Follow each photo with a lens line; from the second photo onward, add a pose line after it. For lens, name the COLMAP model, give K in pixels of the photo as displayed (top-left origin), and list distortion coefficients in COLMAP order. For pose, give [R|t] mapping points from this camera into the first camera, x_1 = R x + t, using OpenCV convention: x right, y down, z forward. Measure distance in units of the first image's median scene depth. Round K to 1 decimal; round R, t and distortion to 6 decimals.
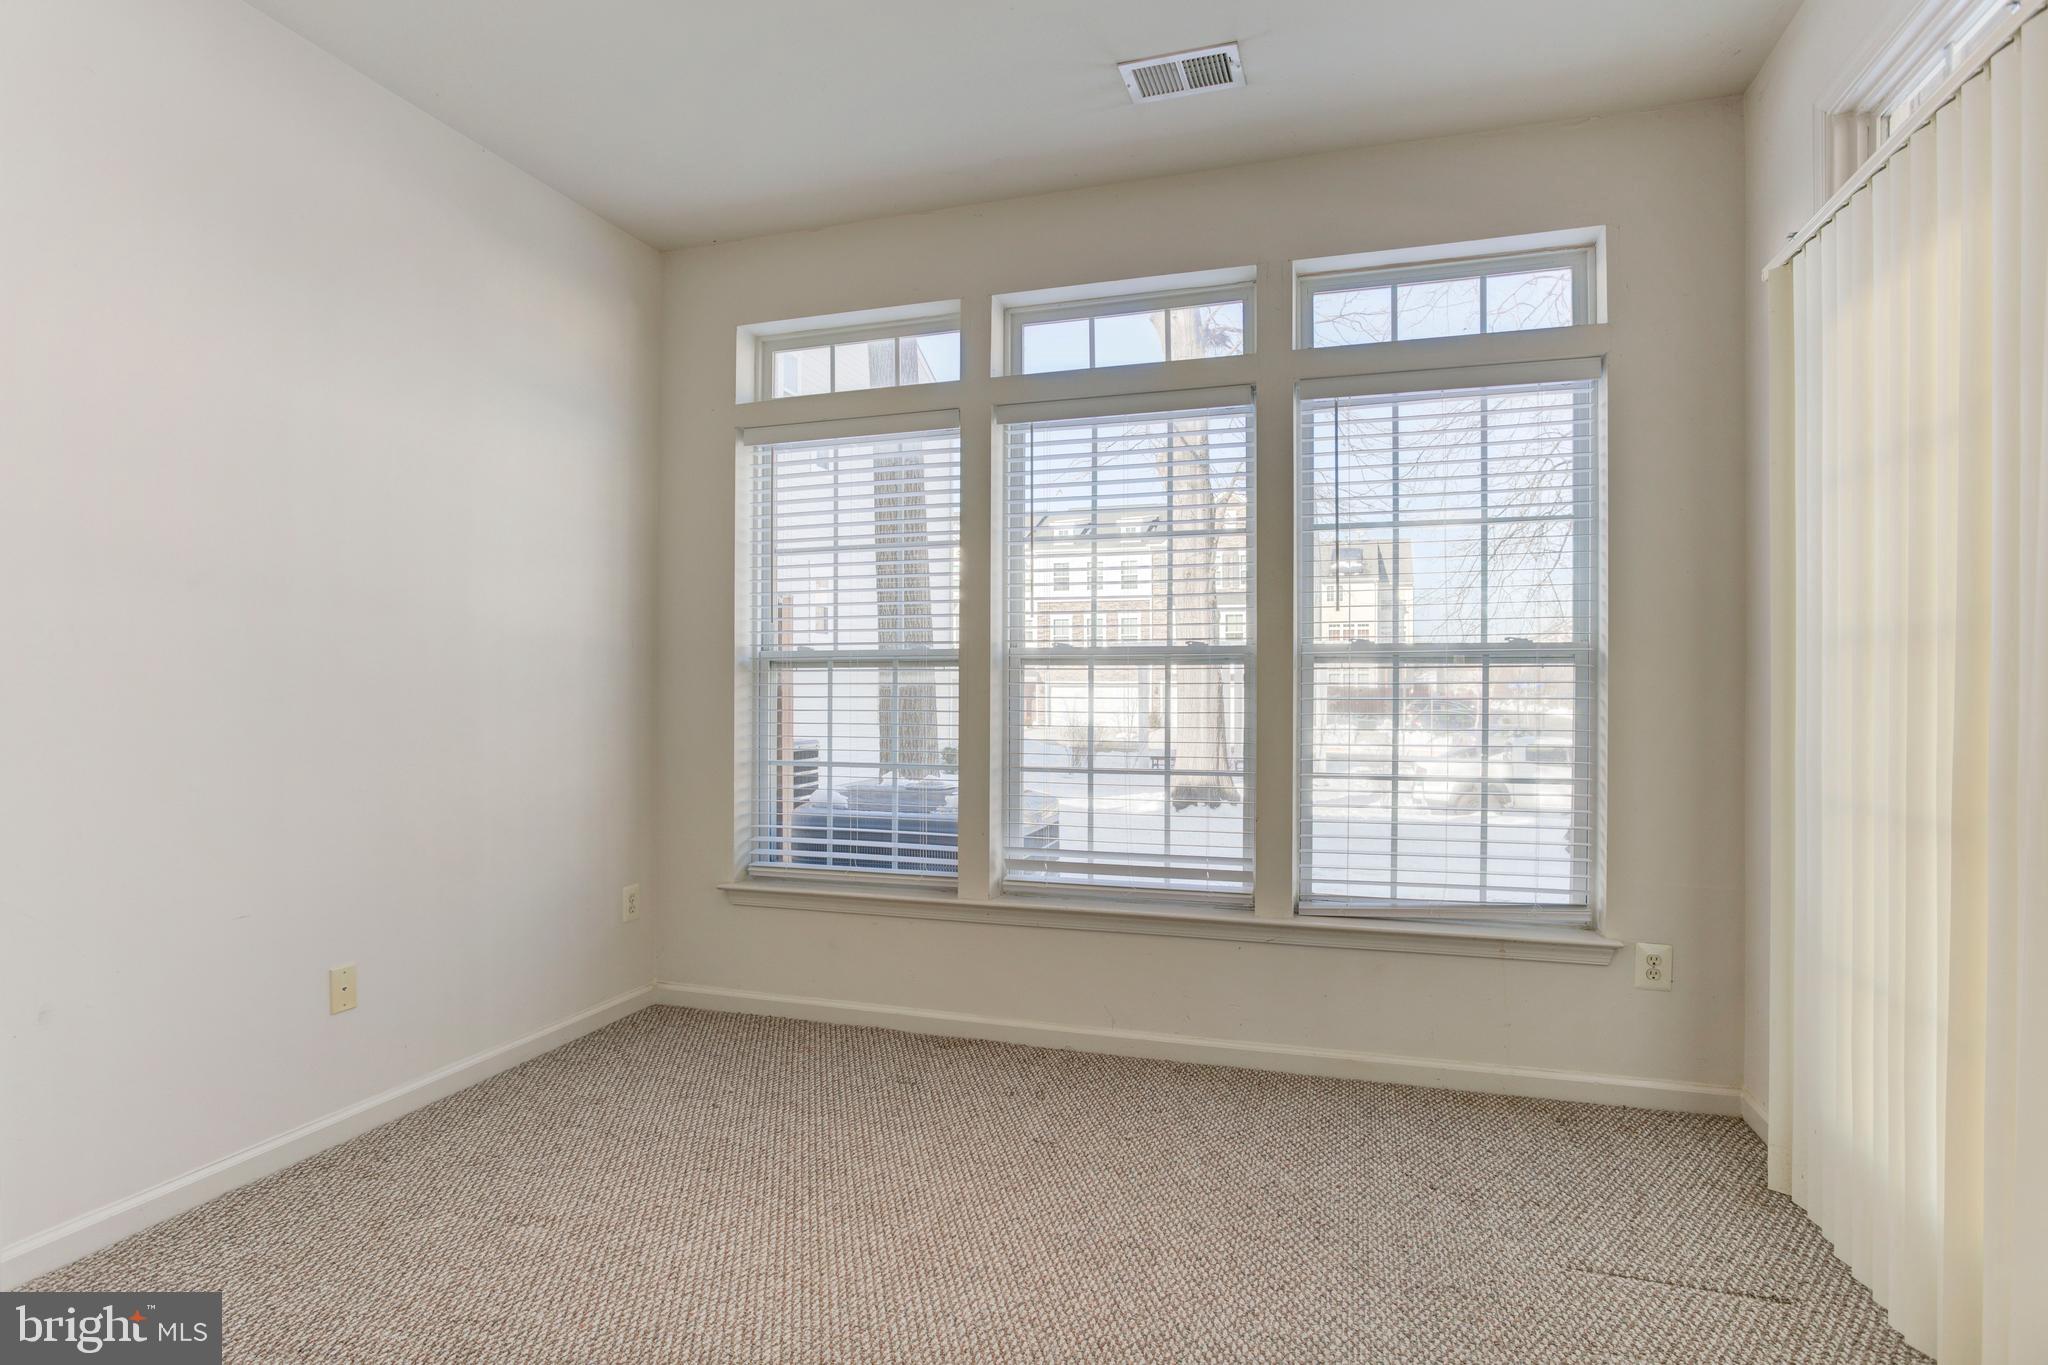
lens RADIAL K [[1086.8, 0, 990.1], [0, 1086.8, 648.7], [0, 0, 1]] dist [-0.034860, 0.021057]
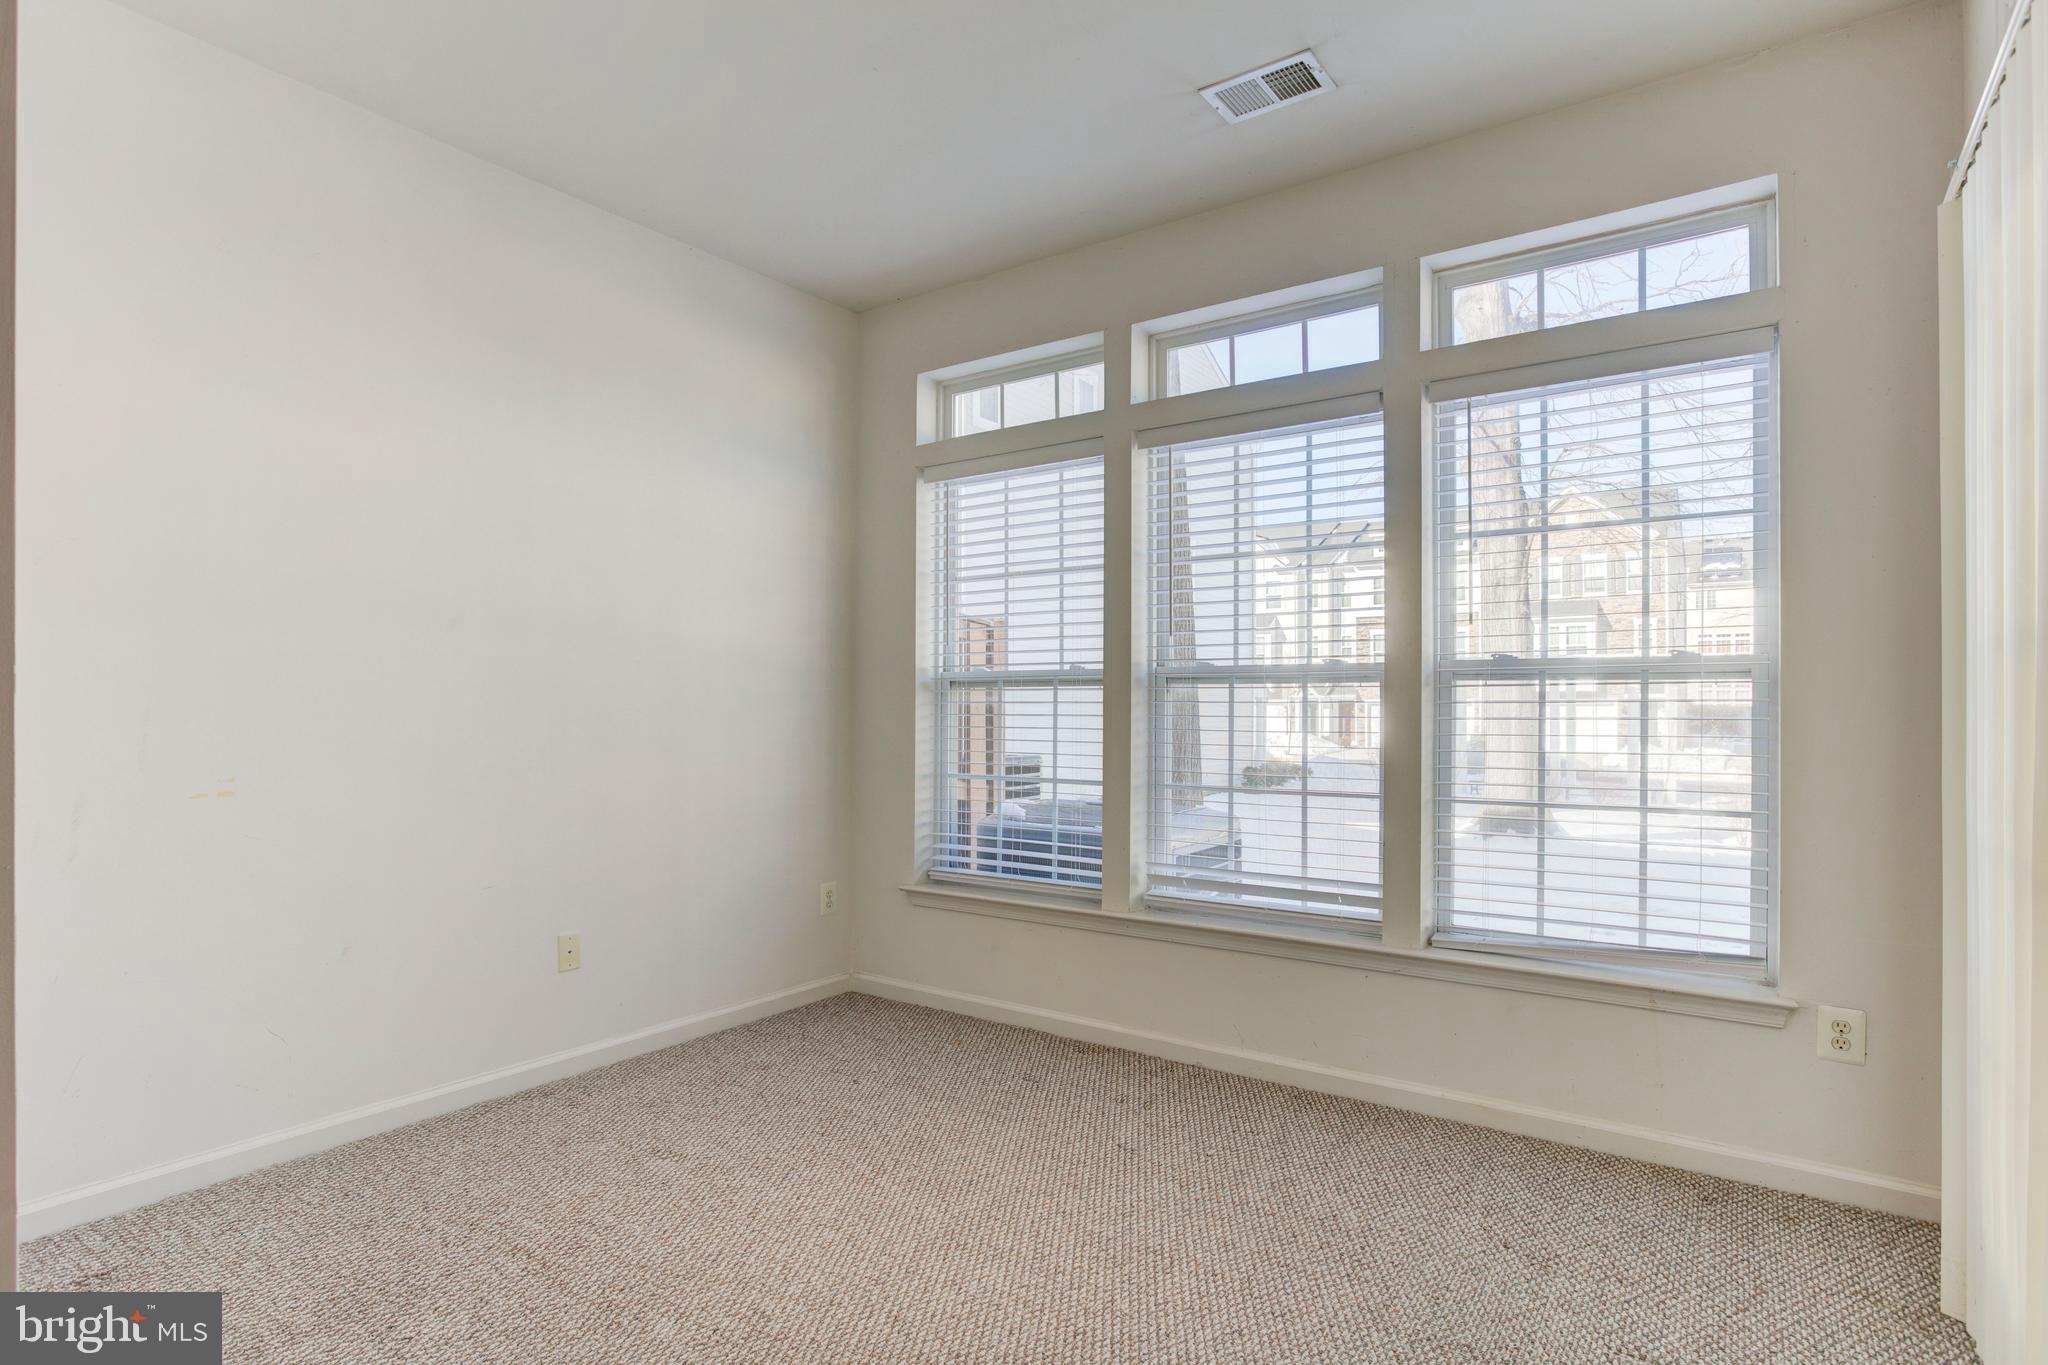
lens RADIAL K [[1086.8, 0, 982.5], [0, 1086.8, 659.3], [0, 0, 1]] dist [-0.034860, 0.021057]
pose [[0.947991, -0.015437, -0.317923, 0.215226], [0.015876, 0.999873, -0.001209, -0.011302], [0.317902, -0.003901, 0.948116, -0.020821]]
